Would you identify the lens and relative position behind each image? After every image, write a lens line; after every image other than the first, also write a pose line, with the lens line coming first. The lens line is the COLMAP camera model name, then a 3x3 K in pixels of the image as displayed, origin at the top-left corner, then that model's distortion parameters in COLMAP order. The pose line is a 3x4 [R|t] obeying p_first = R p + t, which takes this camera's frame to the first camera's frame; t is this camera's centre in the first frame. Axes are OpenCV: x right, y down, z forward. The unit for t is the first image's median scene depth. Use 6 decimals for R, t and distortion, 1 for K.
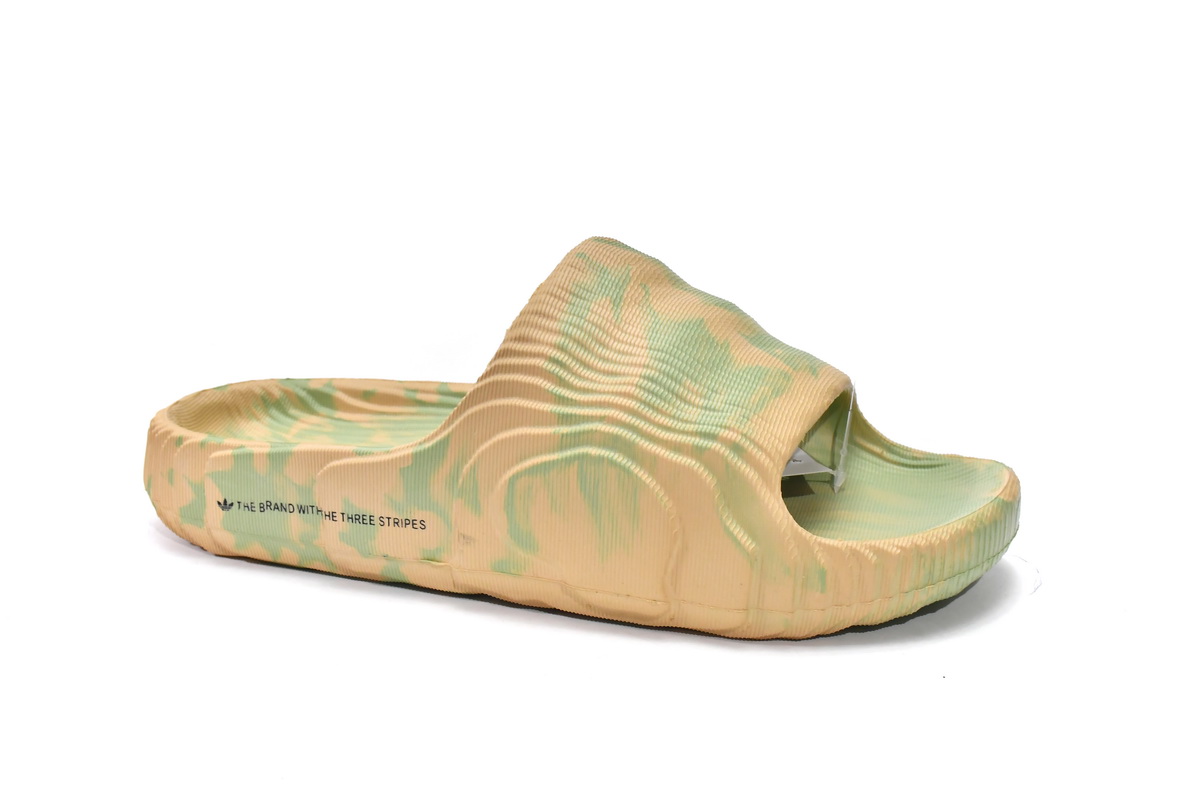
lens RADIAL K [[1678.8, 0, 600.0], [0, 1678.8, 401.0], [0, 0, 1]] dist [-0.014607, 0.000000]
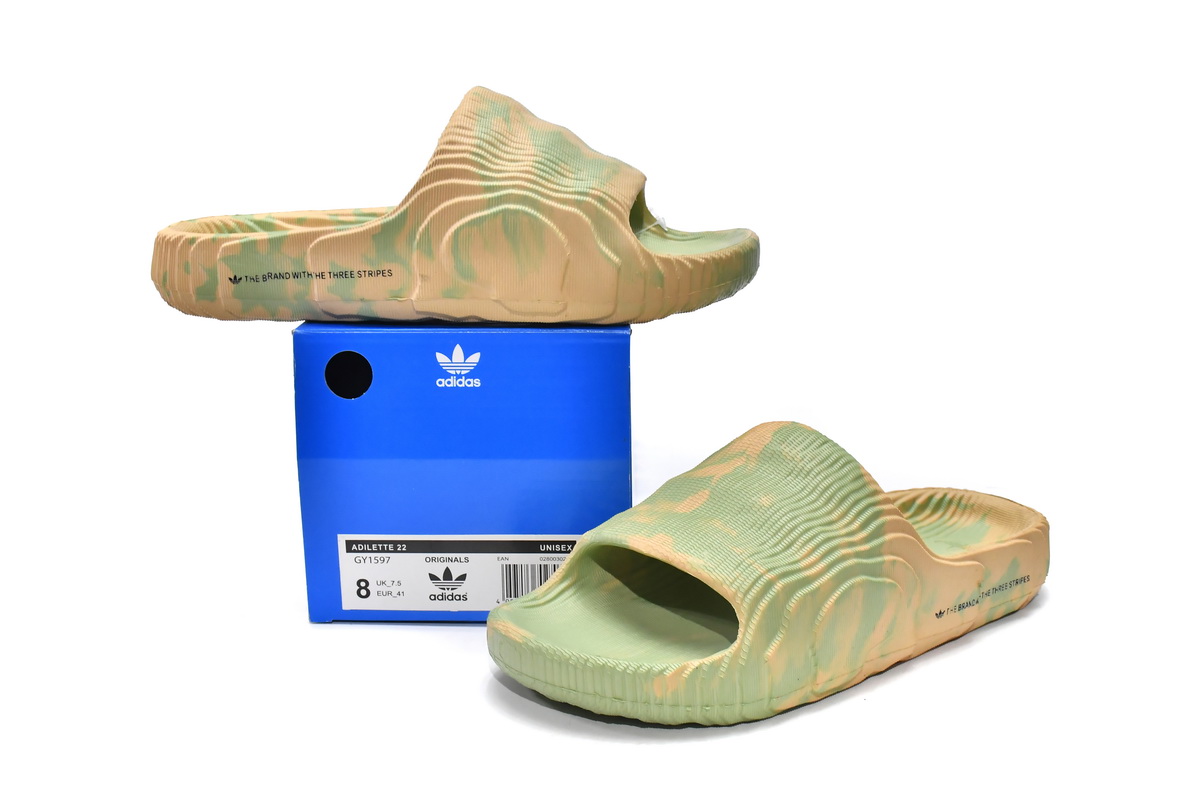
lens RADIAL K [[1541.9, 0, 600.0], [0, 1541.9, 399.2], [0, 0, 1]] dist [0.009300, 0.000000]
pose [[0.961920, -0.073439, 0.263279, -0.297070], [0.082510, 0.996312, -0.023546, 0.234642], [-0.260579, 0.044373, 0.964432, -0.362910]]
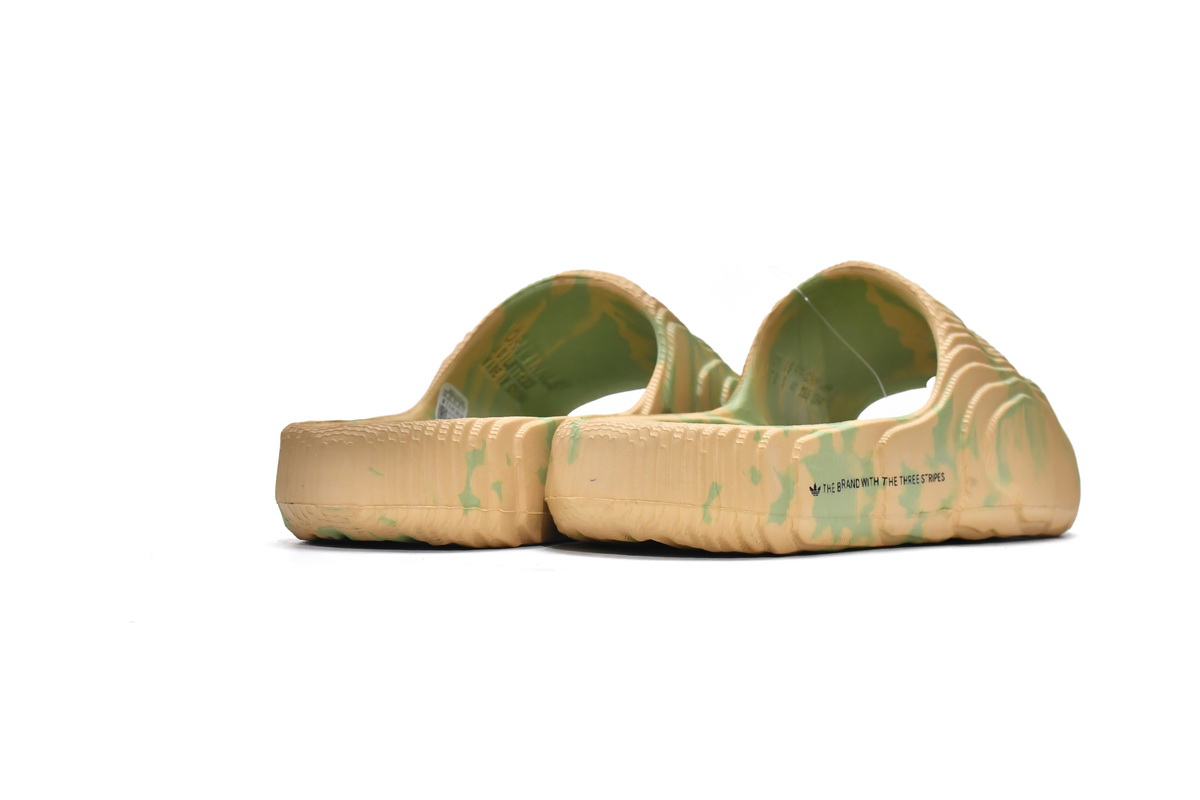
lens RADIAL K [[1802.0, 0, 600.0], [0, 1802.0, 401.6], [0, 0, 1]] dist [-0.035891, 0.000000]
pose [[0.332379, 0.018873, 0.942957, -1.358458], [0.213610, 0.972313, -0.094755, 0.090879], [-0.918638, 0.232919, 0.319145, 0.818093]]
